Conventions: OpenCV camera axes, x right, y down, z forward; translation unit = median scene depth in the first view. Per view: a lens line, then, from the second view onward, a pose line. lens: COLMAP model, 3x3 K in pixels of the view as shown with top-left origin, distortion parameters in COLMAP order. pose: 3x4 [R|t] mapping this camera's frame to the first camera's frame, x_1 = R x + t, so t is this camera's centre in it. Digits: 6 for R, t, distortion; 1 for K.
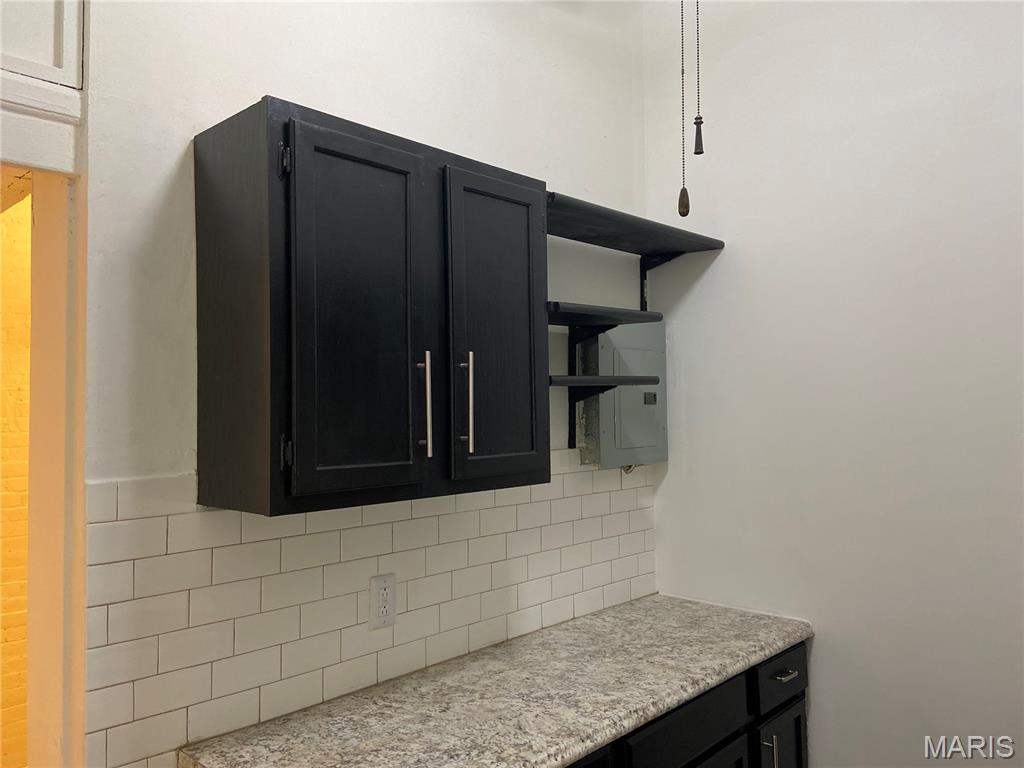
lens RADIAL K [[769.9, 0, 513.8], [0, 769.9, 385.4], [0, 0, 1]] dist [0.095489, -0.100618]
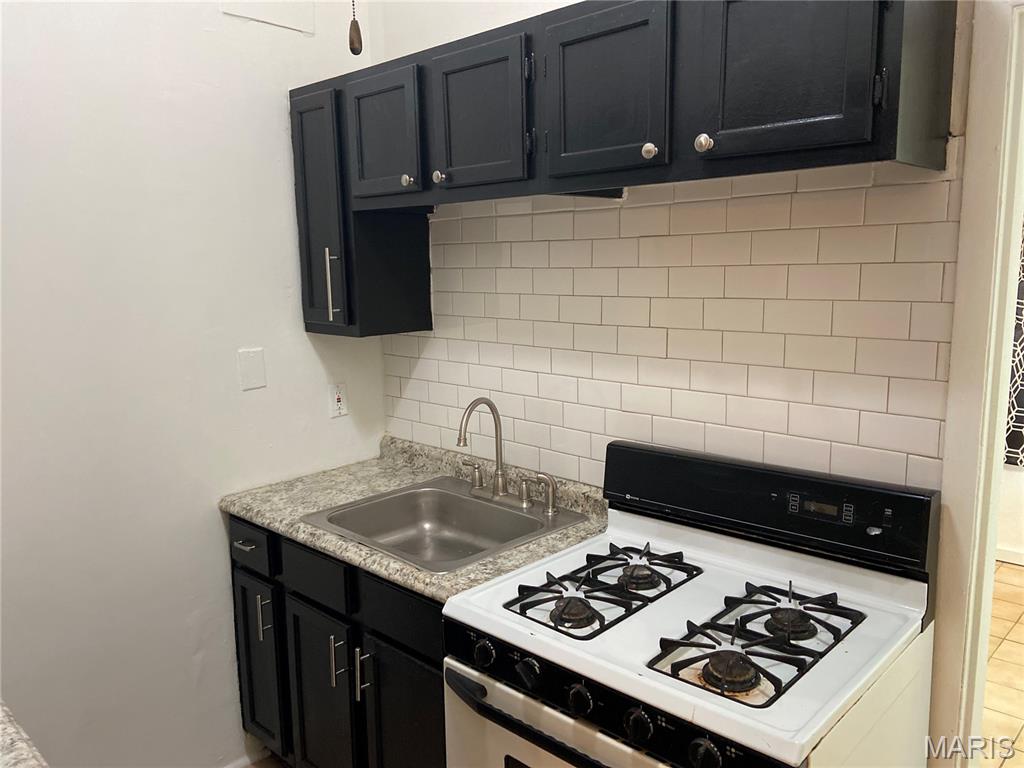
lens RADIAL K [[769.9, 0, 513.3], [0, 769.9, 380.4], [0, 0, 1]] dist [0.095489, -0.100618]
pose [[0.003558, 0.171395, -0.985196, 1.264312], [0.047178, 0.984076, 0.171371, -0.004503], [0.998880, -0.047089, -0.004585, 1.293134]]
